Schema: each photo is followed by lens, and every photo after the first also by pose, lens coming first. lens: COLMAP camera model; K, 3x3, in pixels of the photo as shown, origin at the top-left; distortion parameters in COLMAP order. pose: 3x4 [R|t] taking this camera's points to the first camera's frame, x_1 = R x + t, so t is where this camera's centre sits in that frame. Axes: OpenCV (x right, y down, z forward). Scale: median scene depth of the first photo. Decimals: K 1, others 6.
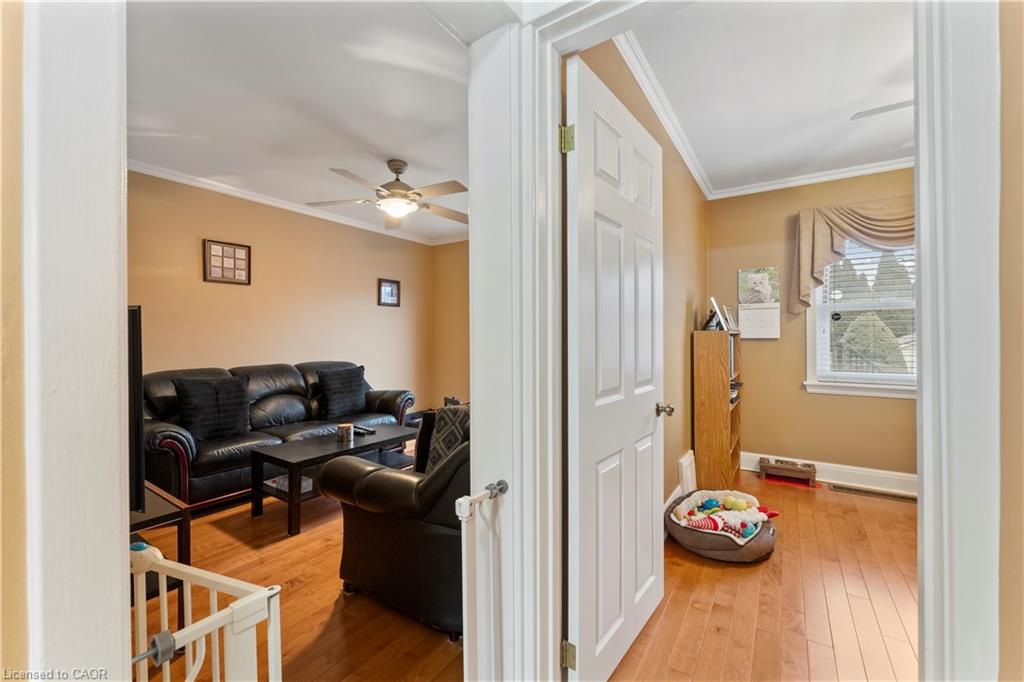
lens RADIAL K [[418.3, 0, 503.6], [0, 418.3, 338.5], [0, 0, 1]] dist [-0.003443, -0.000150]
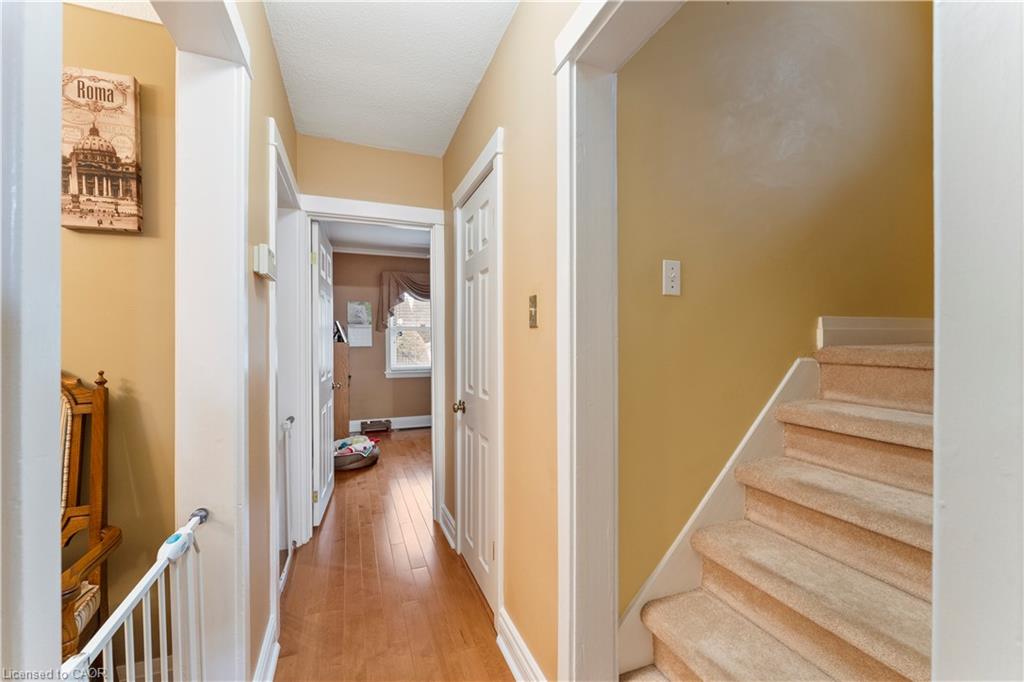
lens RADIAL K [[418.3, 0, 510.4], [0, 418.3, 345.3], [0, 0, 1]] dist [-0.003443, -0.000150]
pose [[0.575679, -0.007288, 0.817643, -0.338310], [0.003027, 0.999972, 0.006782, -0.013149], [-0.817670, -0.001429, 0.575685, -0.356820]]
